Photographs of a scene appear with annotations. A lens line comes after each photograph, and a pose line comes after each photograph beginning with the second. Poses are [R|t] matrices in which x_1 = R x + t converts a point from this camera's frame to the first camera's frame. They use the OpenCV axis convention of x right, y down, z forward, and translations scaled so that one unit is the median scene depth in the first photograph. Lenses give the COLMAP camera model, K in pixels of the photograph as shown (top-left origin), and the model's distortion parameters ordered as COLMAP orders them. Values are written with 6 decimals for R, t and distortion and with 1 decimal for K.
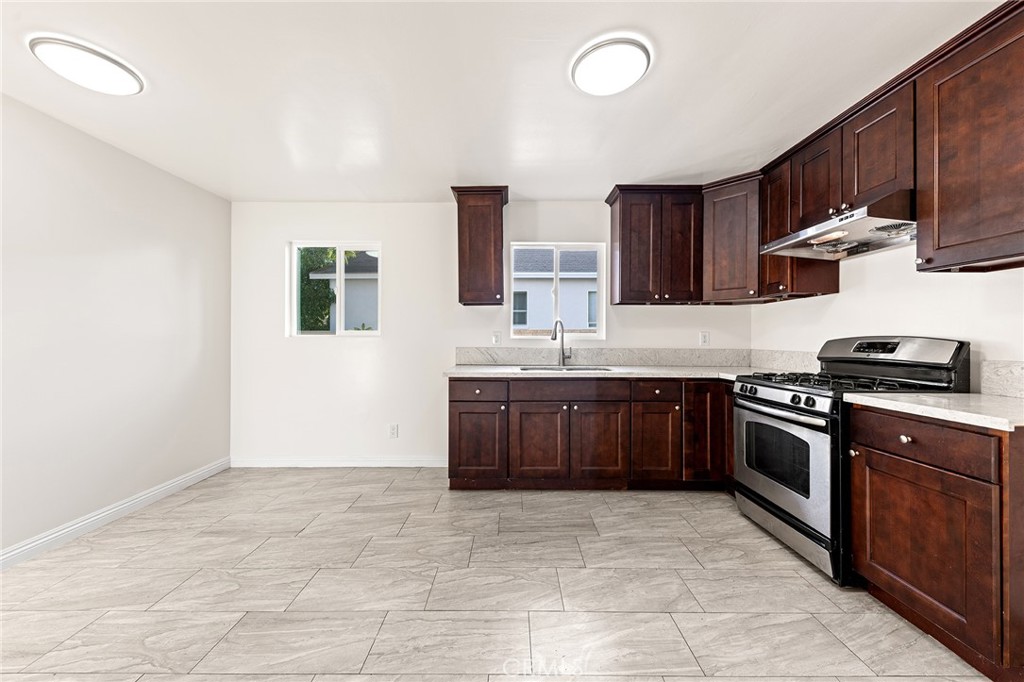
lens RADIAL K [[369.4, 0, 509.6], [0, 369.4, 338.0], [0, 0, 1]] dist [0.001797, -0.000120]
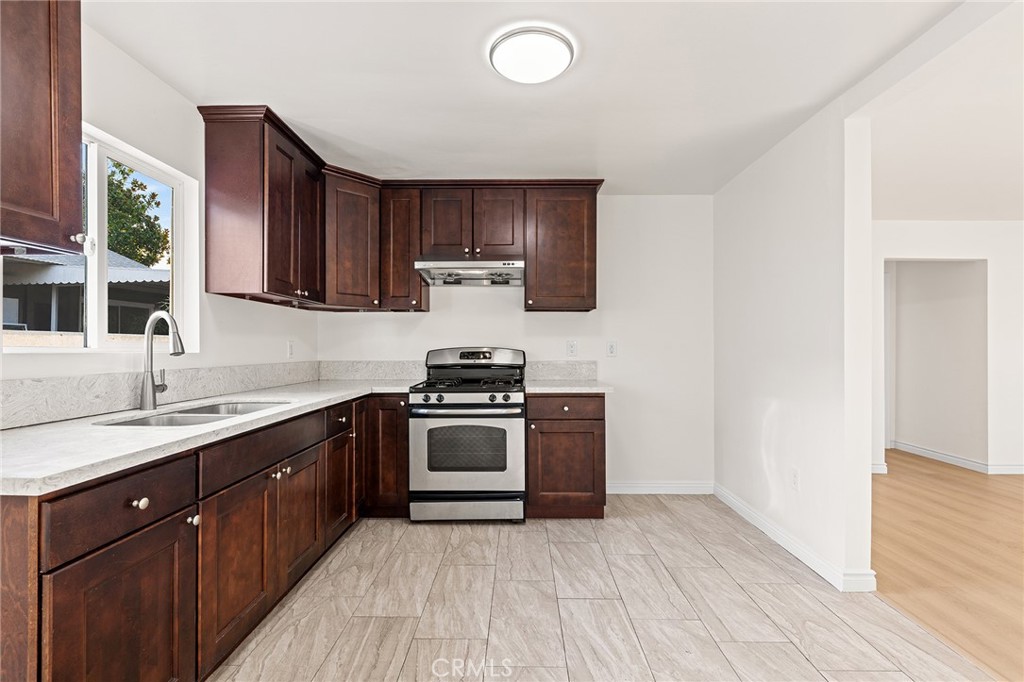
lens RADIAL K [[434.7, 0, 513.2], [0, 434.7, 347.6], [0, 0, 1]] dist [0.002976, -0.000109]
pose [[0.021090, -0.003266, 0.999772, -0.493429], [-0.002167, 0.999992, 0.003312, -0.007799], [-0.999775, -0.002236, 0.021083, 0.625767]]
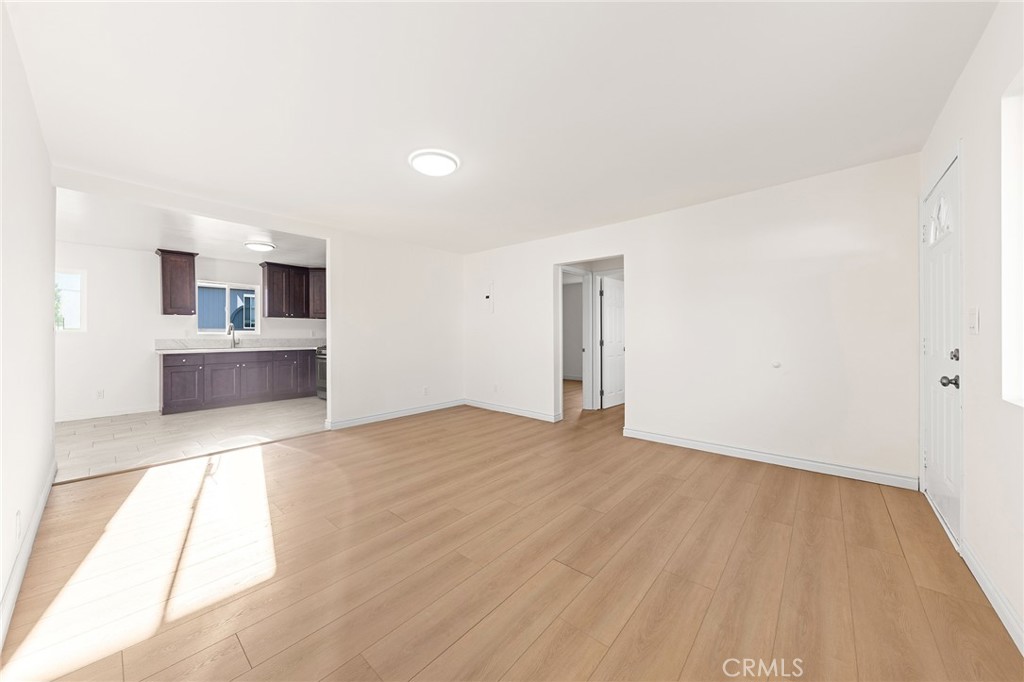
lens RADIAL K [[357.4, 0, 506.5], [0, 357.4, 339.0], [0, 0, 1]] dist [0.001101, 0.000101]
pose [[0.664248, -0.015122, 0.747360, -0.368951], [0.004315, 0.999856, 0.016396, 0.003853], [-0.747500, -0.007666, 0.664217, -1.570186]]
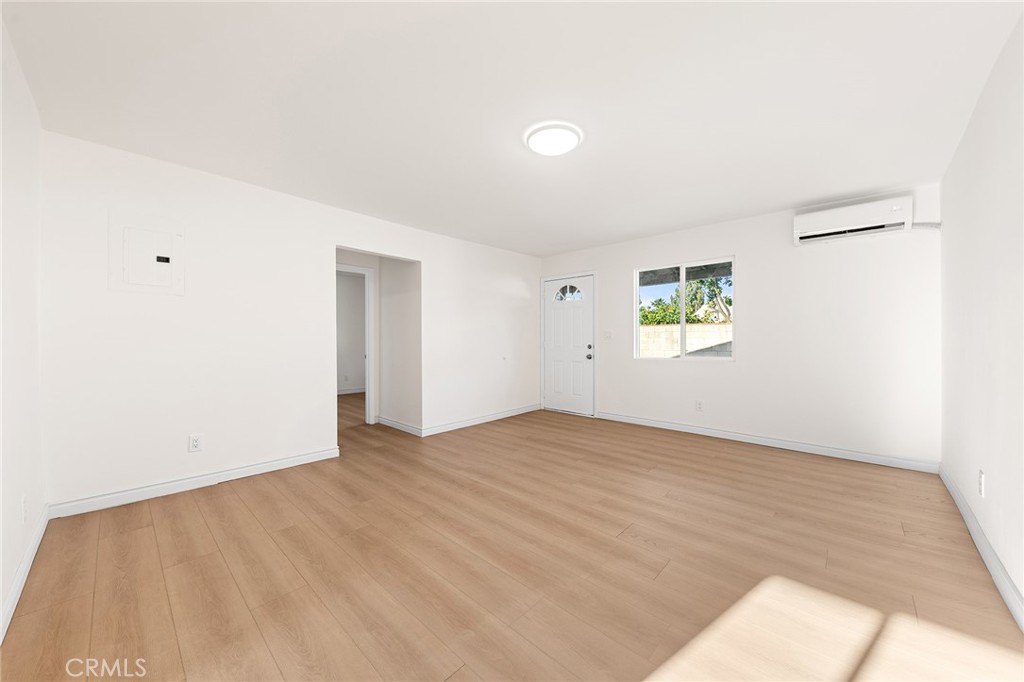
lens RADIAL K [[369.4, 0, 509.6], [0, 369.4, 338.0], [0, 0, 1]] dist [0.001797, -0.000120]
pose [[-0.733667, -0.000001, 0.679509, -0.283363], [-0.001425, 0.999998, -0.001537, 0.014265], [-0.679507, -0.002096, -0.733666, -0.096228]]
